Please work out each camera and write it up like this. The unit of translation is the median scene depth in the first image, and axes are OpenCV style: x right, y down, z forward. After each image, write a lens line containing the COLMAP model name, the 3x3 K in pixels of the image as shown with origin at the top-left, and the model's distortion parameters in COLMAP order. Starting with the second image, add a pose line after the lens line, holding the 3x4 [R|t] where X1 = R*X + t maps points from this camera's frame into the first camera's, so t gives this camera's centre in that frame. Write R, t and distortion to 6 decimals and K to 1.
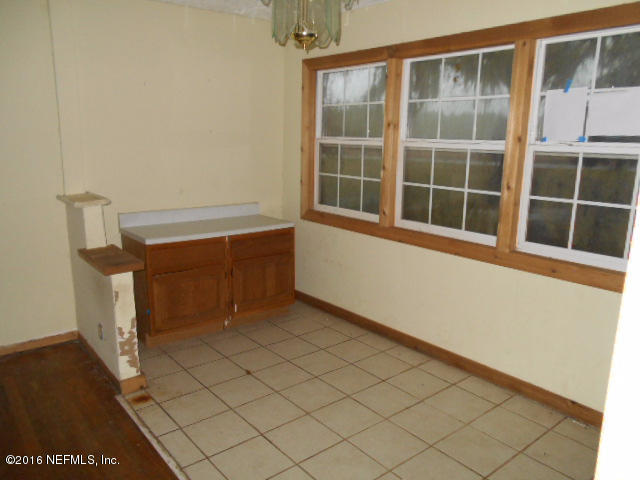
lens RADIAL K [[500.0, 0, 320.0], [0, 500.0, 240.0], [0, 0, 1]] dist [-0.057811, 0.072988]
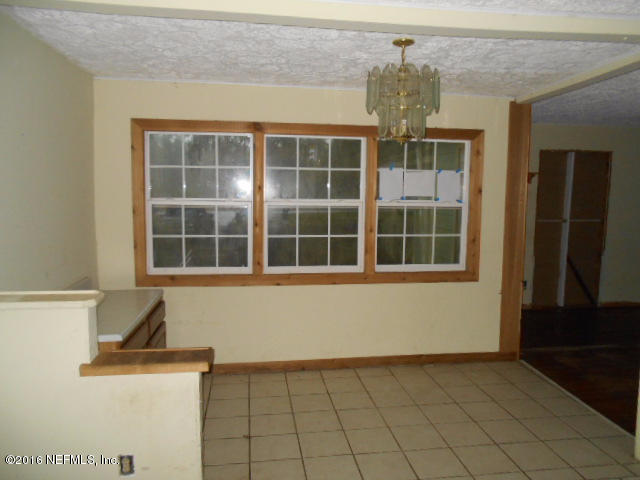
lens RADIAL K [[500.0, 0, 320.0], [0, 500.0, 240.0], [0, 0, 1]] dist [-0.057811, 0.072988]
pose [[0.499764, -0.113736, 0.858662, -0.840415], [0.169591, 0.985003, 0.031764, -0.128539], [-0.849397, 0.129746, 0.511558, 0.301939]]
